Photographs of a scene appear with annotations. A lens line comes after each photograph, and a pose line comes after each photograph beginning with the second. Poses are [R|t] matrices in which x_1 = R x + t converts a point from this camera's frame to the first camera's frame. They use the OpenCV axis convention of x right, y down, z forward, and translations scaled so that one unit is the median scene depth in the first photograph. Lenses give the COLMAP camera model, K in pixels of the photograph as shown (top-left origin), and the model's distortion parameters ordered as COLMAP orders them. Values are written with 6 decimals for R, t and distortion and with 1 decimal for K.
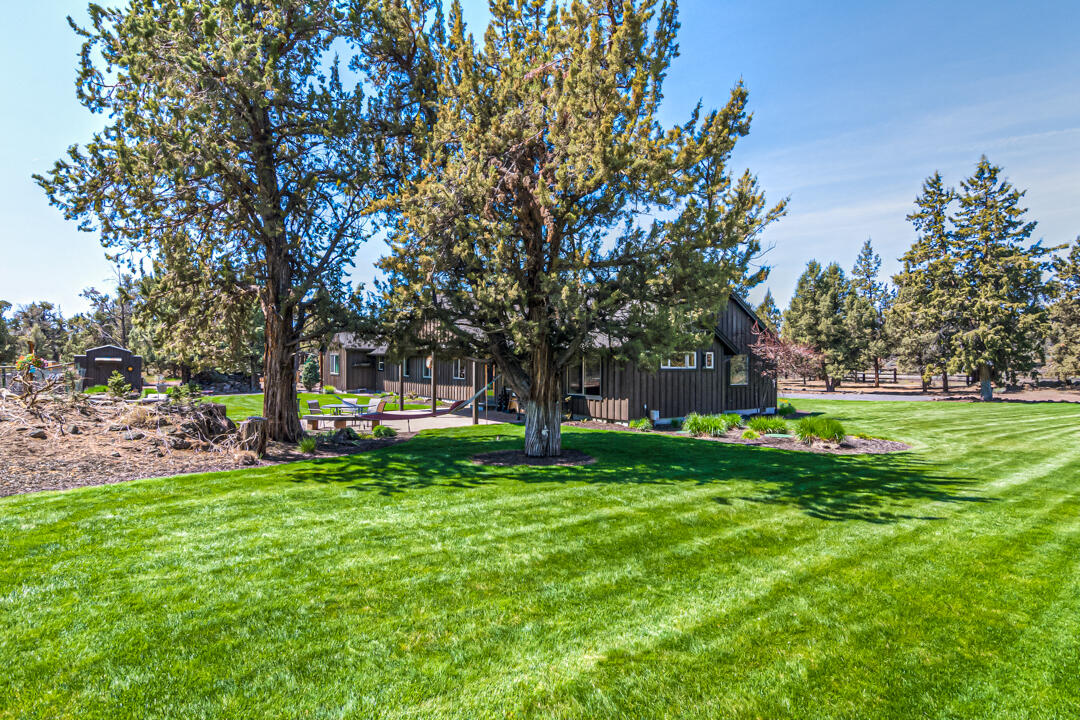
lens RADIAL K [[569.2, 0, 541.4], [0, 569.2, 355.0], [0, 0, 1]] dist [-0.002491, 0.001358]
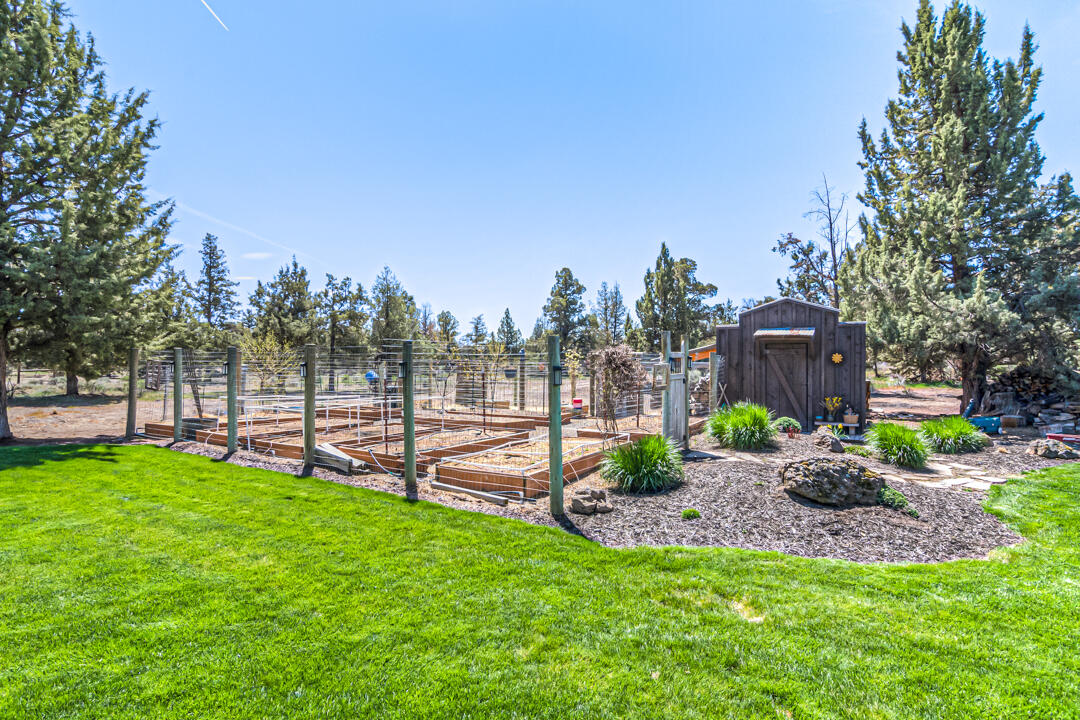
lens RADIAL K [[569.2, 0, 535.5], [0, 569.2, 360.0], [0, 0, 1]] dist [-0.002491, 0.001358]
pose [[0.417948, -0.009150, -0.908425, -0.374338], [0.014643, 0.999887, -0.003334, 0.019092], [0.908353, -0.011909, 0.418035, 0.532199]]
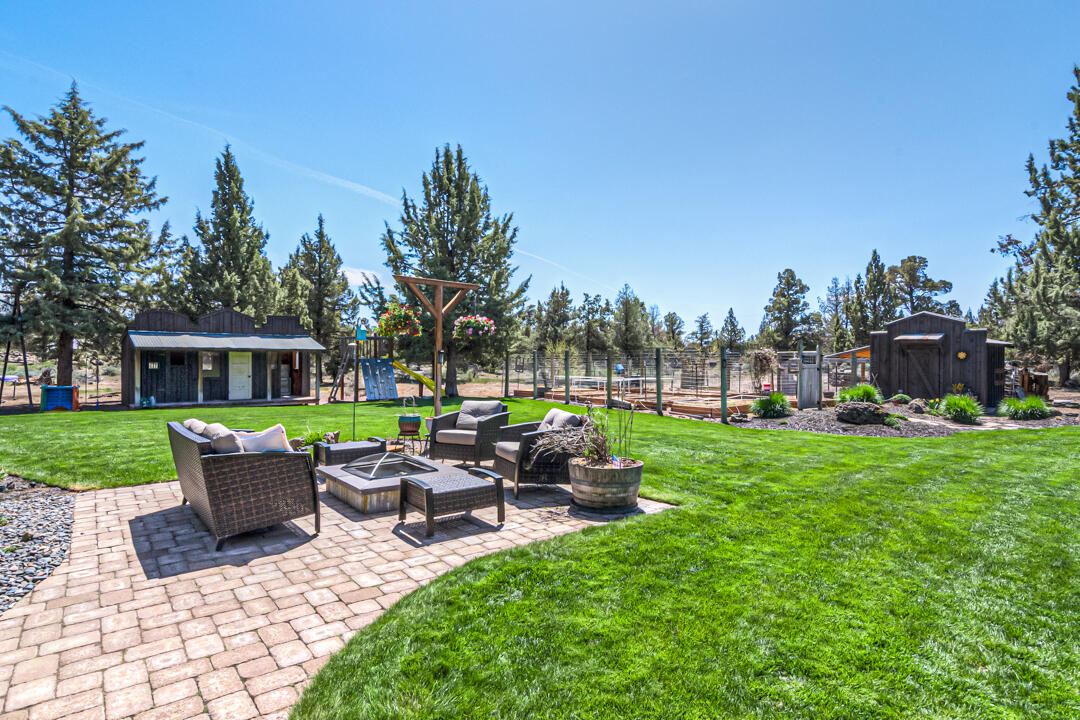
lens RADIAL K [[569.2, 0, 543.1], [0, 569.2, 357.8], [0, 0, 1]] dist [-0.002491, 0.001358]
pose [[0.053469, -0.007662, -0.998540, -0.190555], [0.011687, 0.999907, -0.007047, 0.020406], [0.998501, -0.011293, 0.053553, 0.477728]]
